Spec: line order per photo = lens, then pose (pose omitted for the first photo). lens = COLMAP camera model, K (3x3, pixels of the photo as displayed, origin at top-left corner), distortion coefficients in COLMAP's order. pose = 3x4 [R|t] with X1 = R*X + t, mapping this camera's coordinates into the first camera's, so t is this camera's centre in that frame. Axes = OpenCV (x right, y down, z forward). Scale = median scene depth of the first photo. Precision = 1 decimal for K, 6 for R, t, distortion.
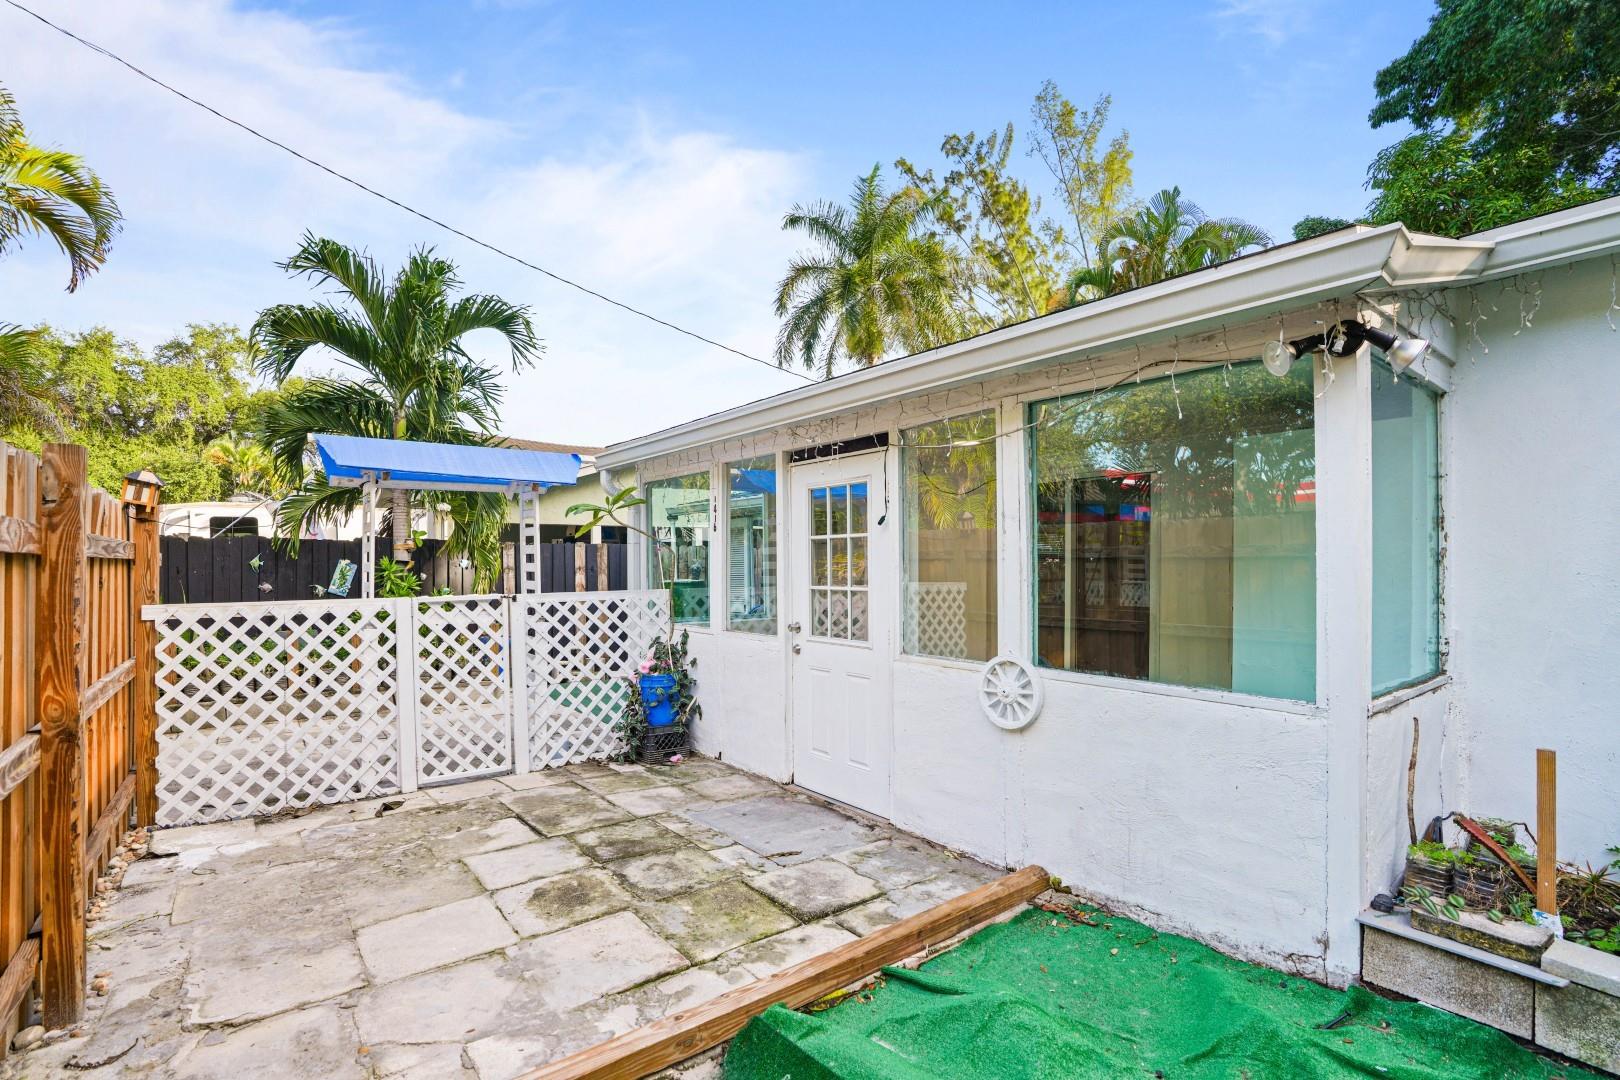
lens RADIAL K [[753.0, 0, 824.2], [0, 753.0, 560.5], [0, 0, 1]] dist [-0.061585, 0.020338]
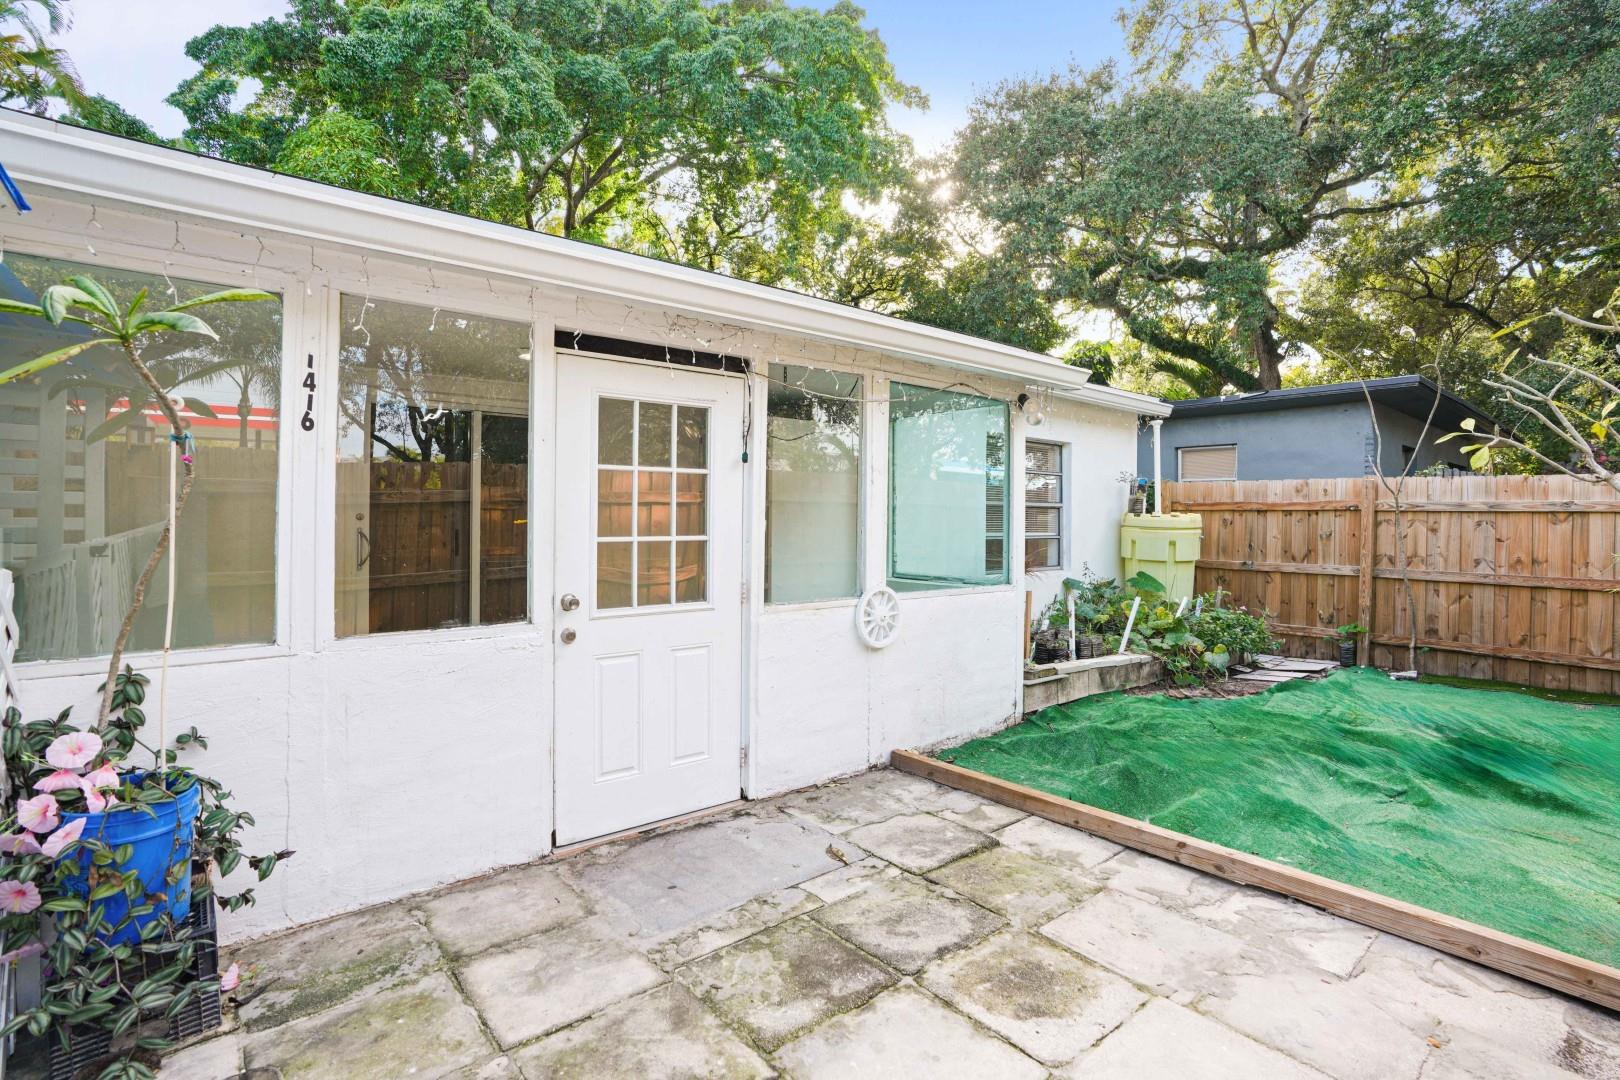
lens RADIAL K [[754.5, 0, 809.6], [0, 754.5, 502.4], [0, 0, 1]] dist [-0.066026, 0.025873]
pose [[-0.002824, 0.019757, 0.999801, -0.672320], [-0.013475, 0.999713, -0.019793, 0.012292], [-0.999905, -0.013528, -0.002557, 0.780399]]
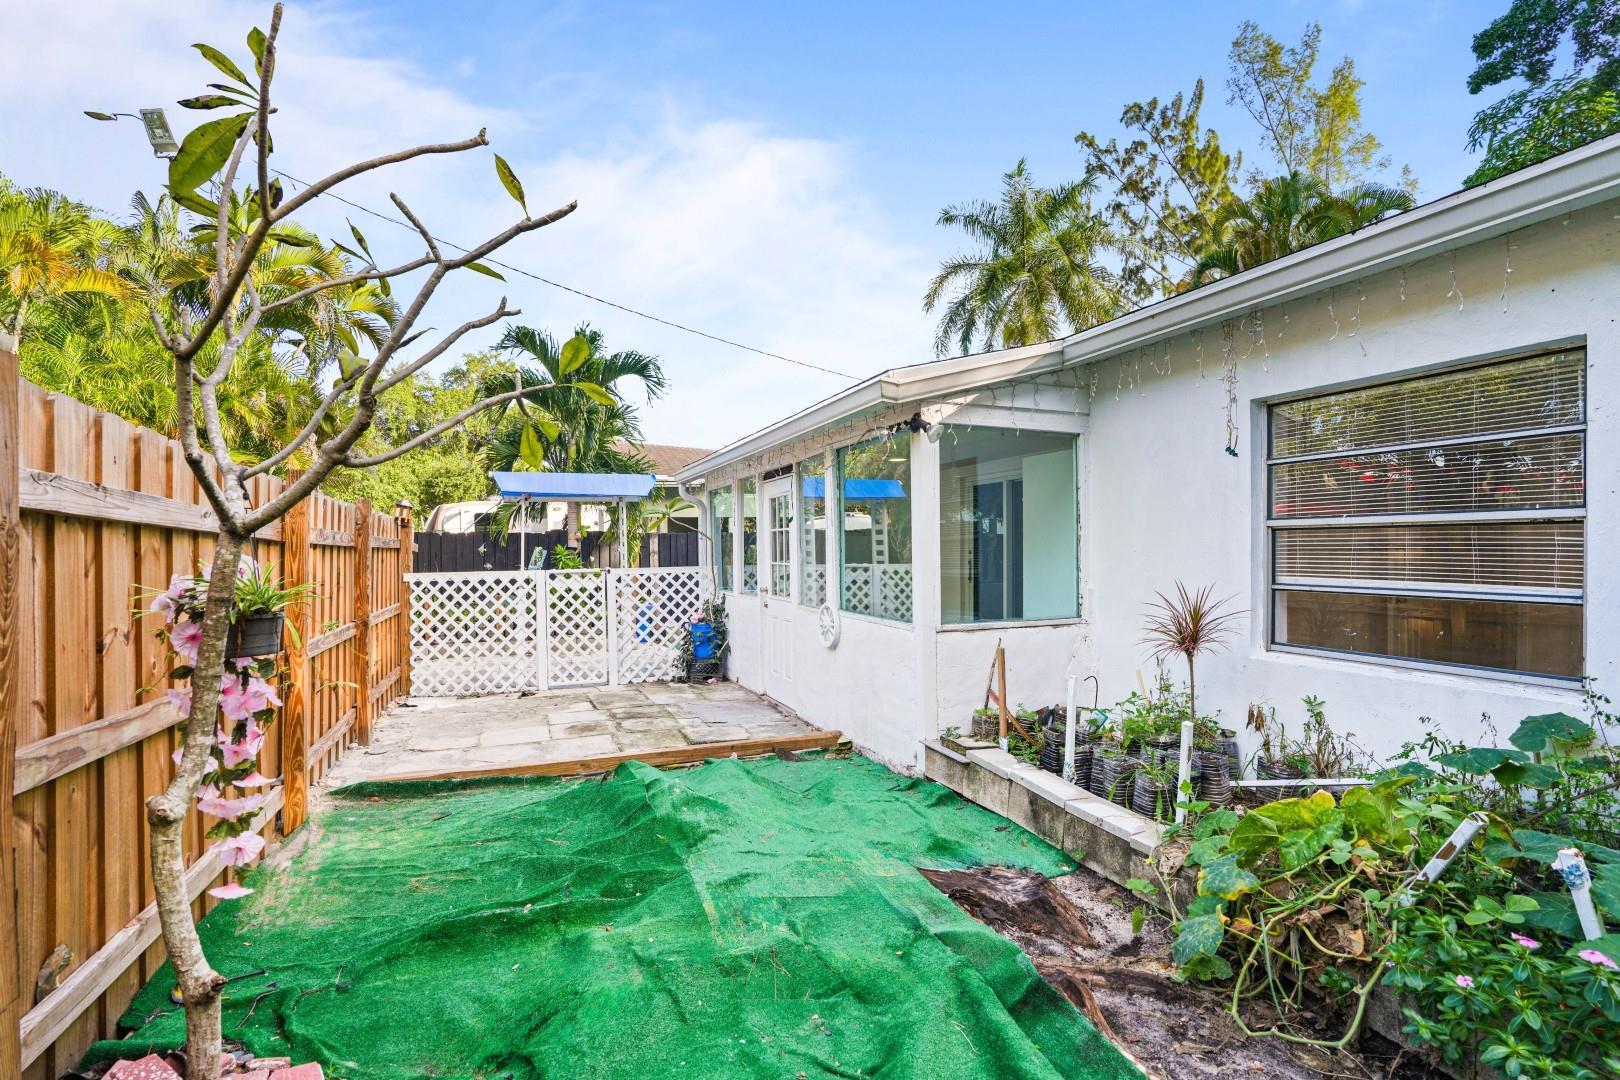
lens RADIAL K [[736.8, 0, 810.0], [0, 736.8, 540.0], [0, 0, 1]] dist [-0.060550, -0.000036]
pose [[0.961750, -0.010393, -0.273732, 0.431802], [0.008963, 0.999939, -0.006473, -0.000677], [0.273783, 0.003772, 0.961784, -0.374509]]
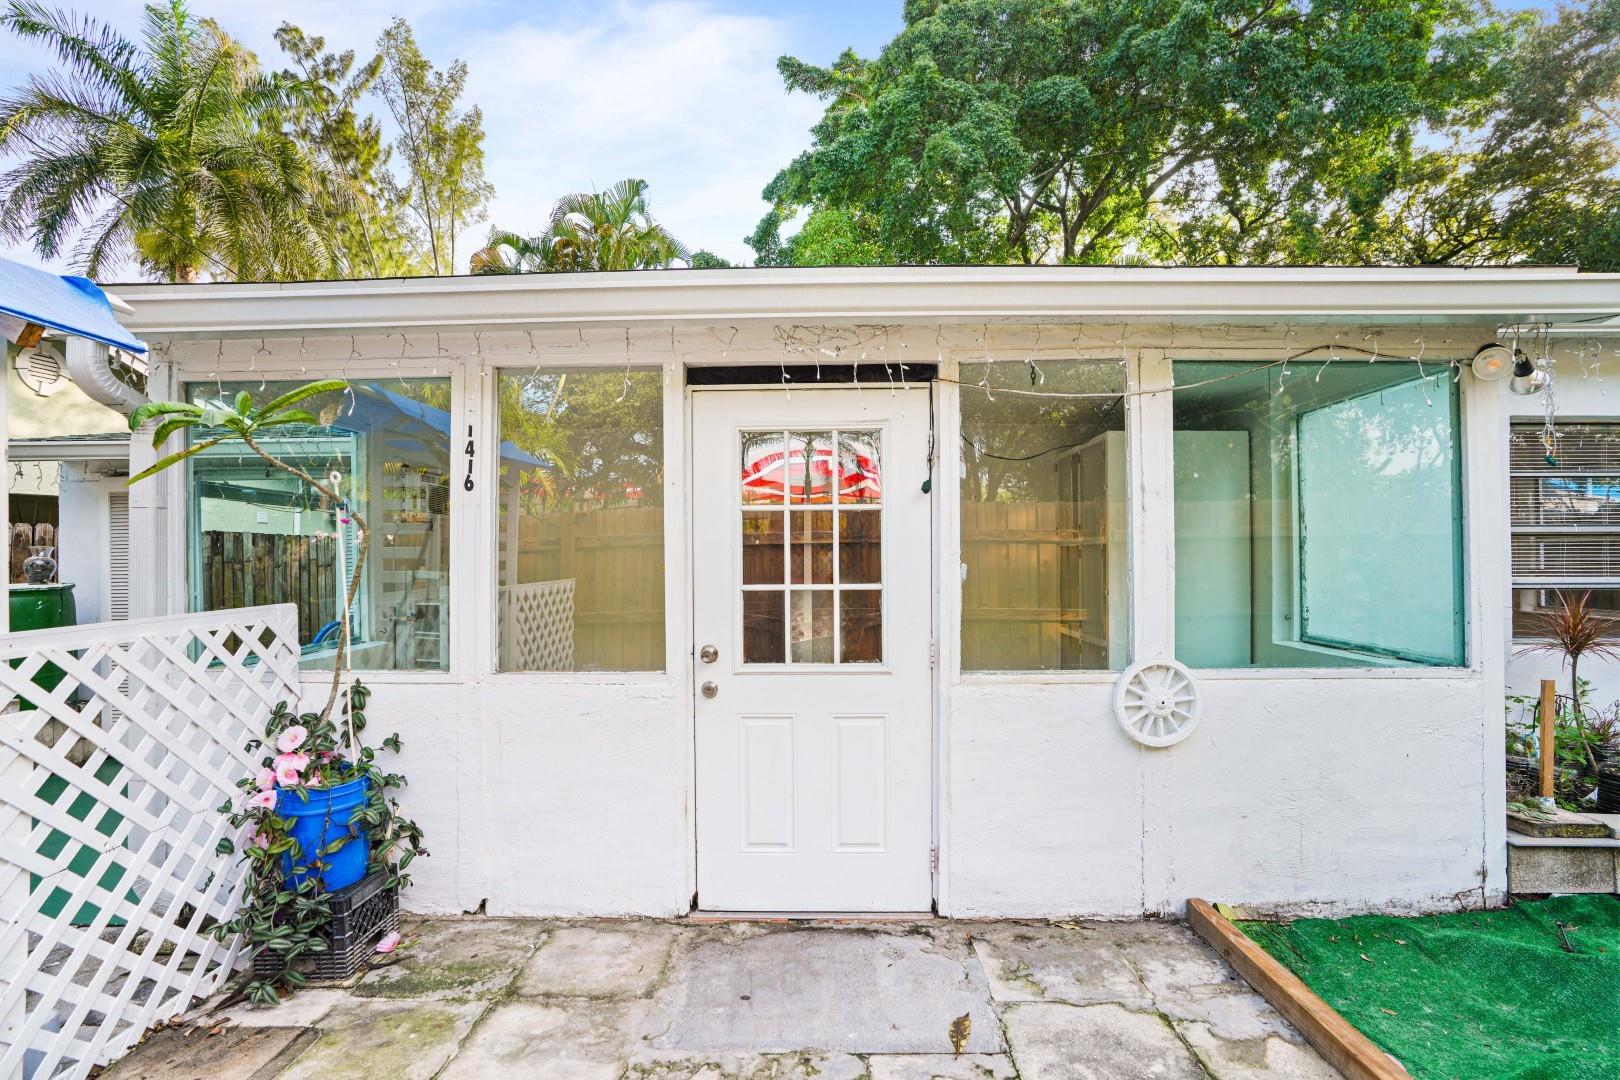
lens RADIAL K [[748.0, 0, 820.6], [0, 748.0, 537.0], [0, 0, 1]] dist [-0.065354, 0.025391]
pose [[0.642383, 0.014834, 0.766241, -0.435530], [-0.000137, 0.999815, -0.019240, 0.005561], [-0.766384, 0.012254, 0.642266, 0.530493]]
